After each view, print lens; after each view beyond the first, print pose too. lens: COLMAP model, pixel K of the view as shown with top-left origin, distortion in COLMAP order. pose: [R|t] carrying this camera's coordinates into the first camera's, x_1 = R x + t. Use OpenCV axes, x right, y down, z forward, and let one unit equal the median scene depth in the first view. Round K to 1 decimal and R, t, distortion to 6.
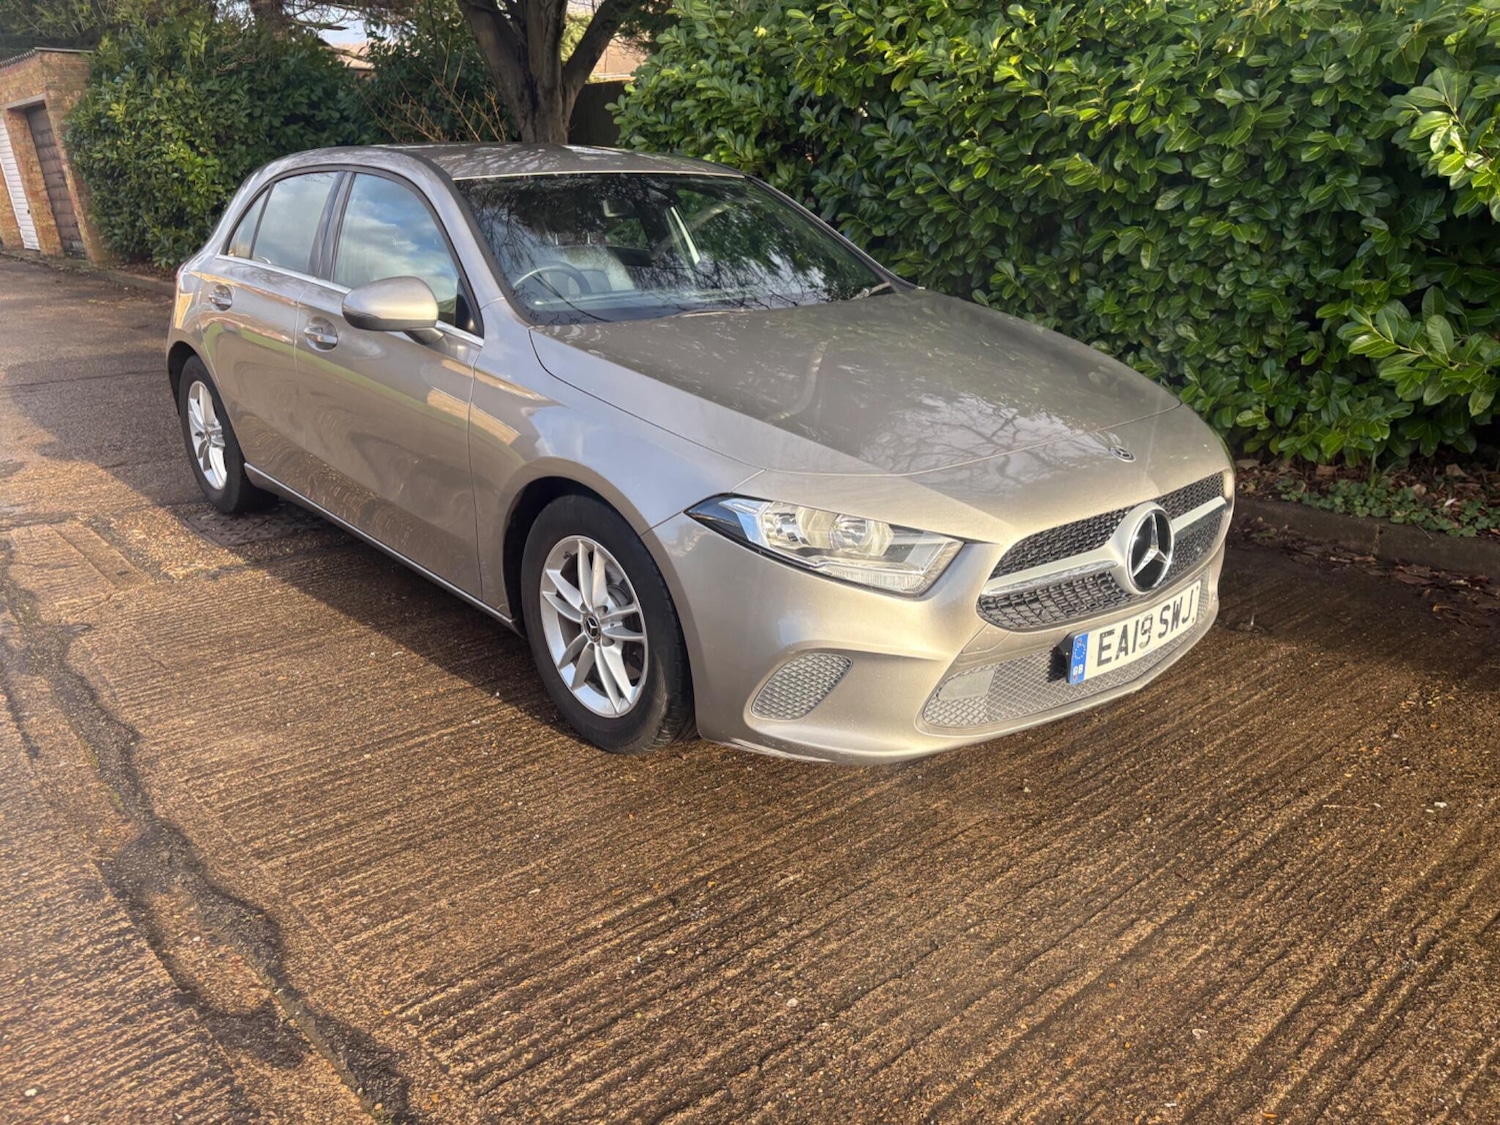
lens RADIAL K [[1102.9, 0, 748.1], [0, 1102.9, 559.6], [0, 0, 1]] dist [0.051509, -0.061145]
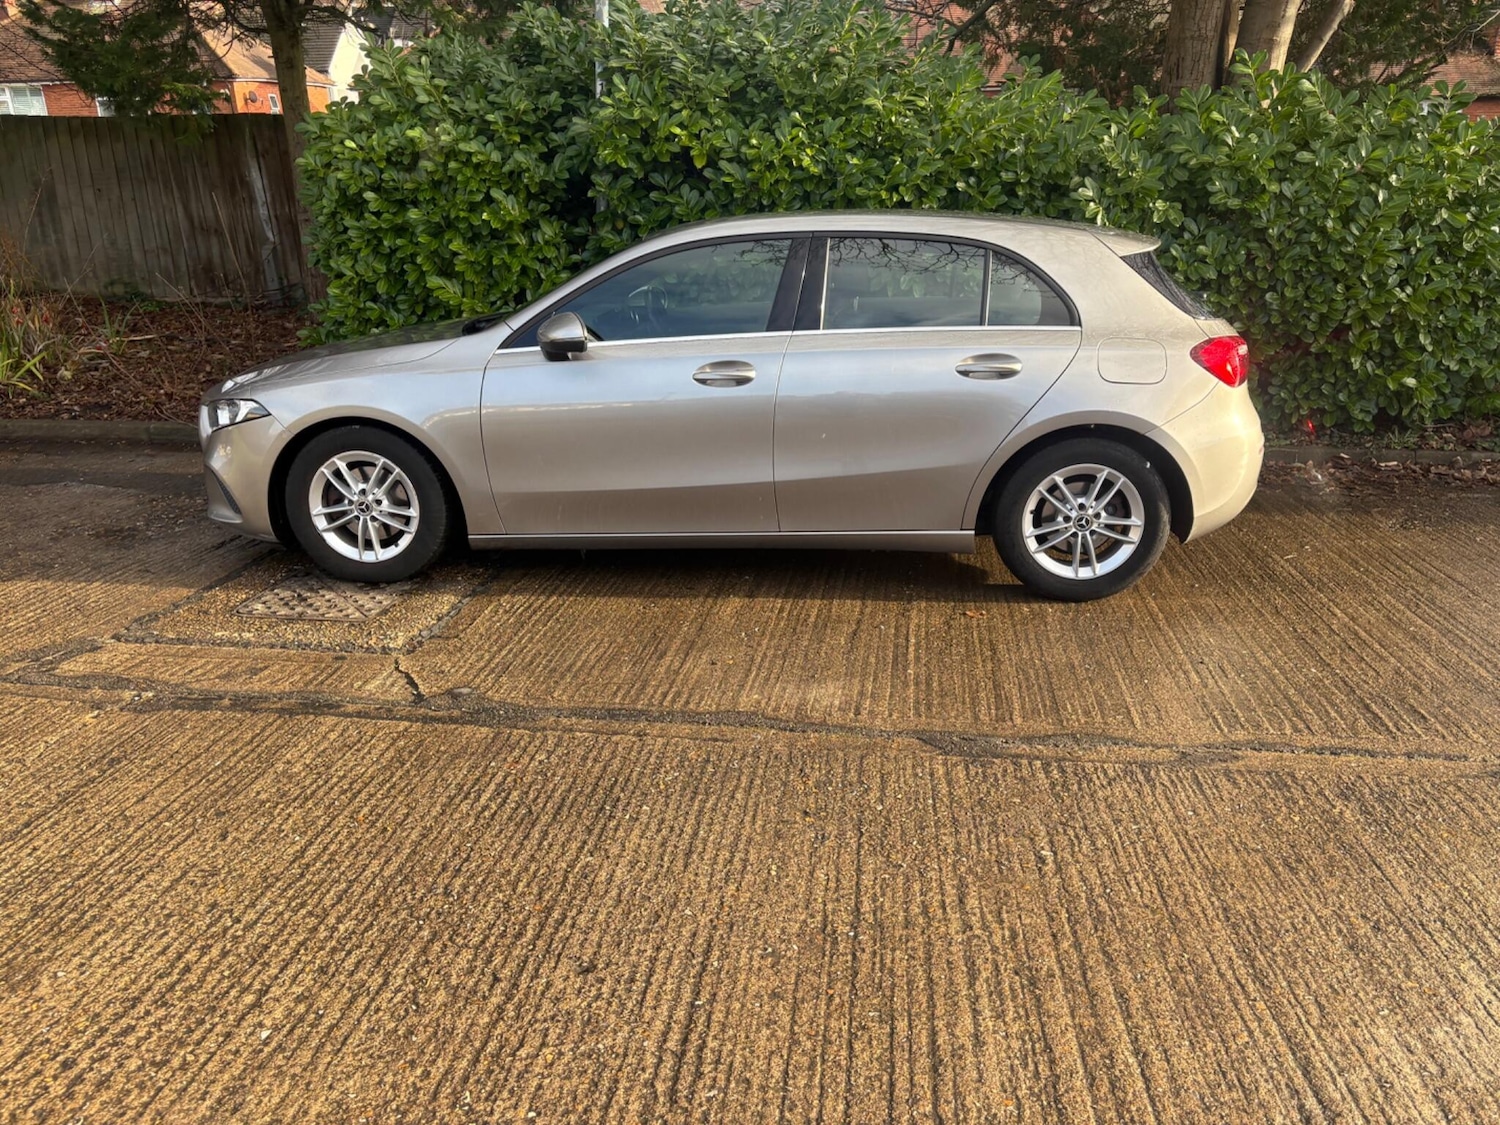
lens RADIAL K [[1108.6, 0, 749.8], [0, 1108.6, 547.6], [0, 0, 1]] dist [0.055616, -0.066614]
pose [[0.742941, -0.180020, 0.644695, -1.219852], [0.209577, 0.977289, 0.031377, -0.048642], [-0.635702, 0.111802, 0.763796, 0.076224]]
